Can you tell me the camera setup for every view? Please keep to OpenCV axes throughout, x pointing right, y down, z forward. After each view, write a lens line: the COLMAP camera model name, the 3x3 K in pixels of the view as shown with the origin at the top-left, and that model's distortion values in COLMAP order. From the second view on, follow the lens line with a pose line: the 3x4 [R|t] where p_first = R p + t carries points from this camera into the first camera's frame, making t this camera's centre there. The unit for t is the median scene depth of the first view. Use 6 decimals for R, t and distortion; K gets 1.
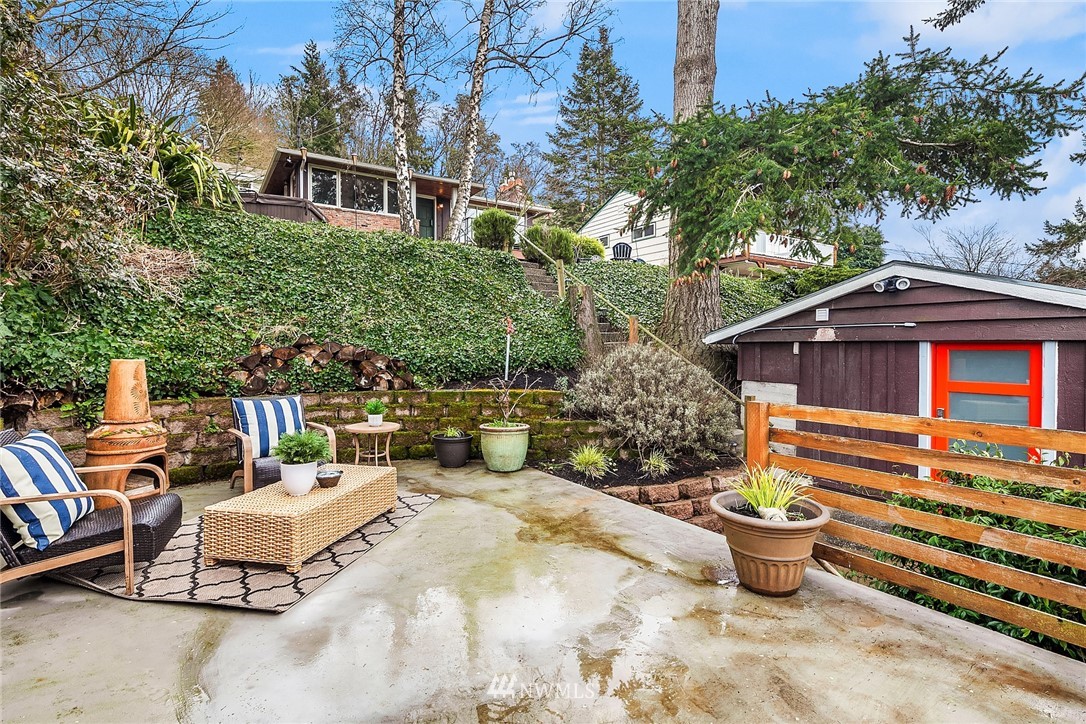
lens RADIAL K [[529.4, 0, 550.1], [0, 529.4, 358.8], [0, 0, 1]] dist [0.004755, -0.000902]
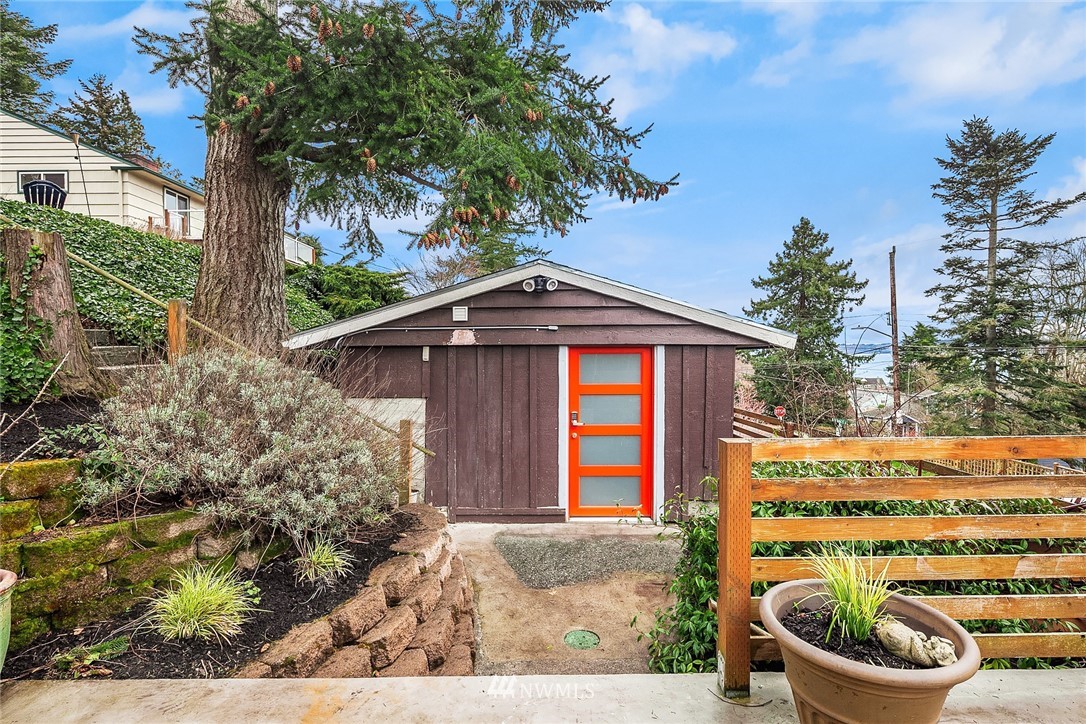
lens RADIAL K [[529.4, 0, 542.7], [0, 529.4, 362.0], [0, 0, 1]] dist [0.004755, -0.000902]
pose [[0.556858, -0.021890, 0.830319, -0.127617], [0.026956, 0.999602, 0.008275, -0.010656], [-0.830170, 0.017774, 0.557227, 0.460757]]
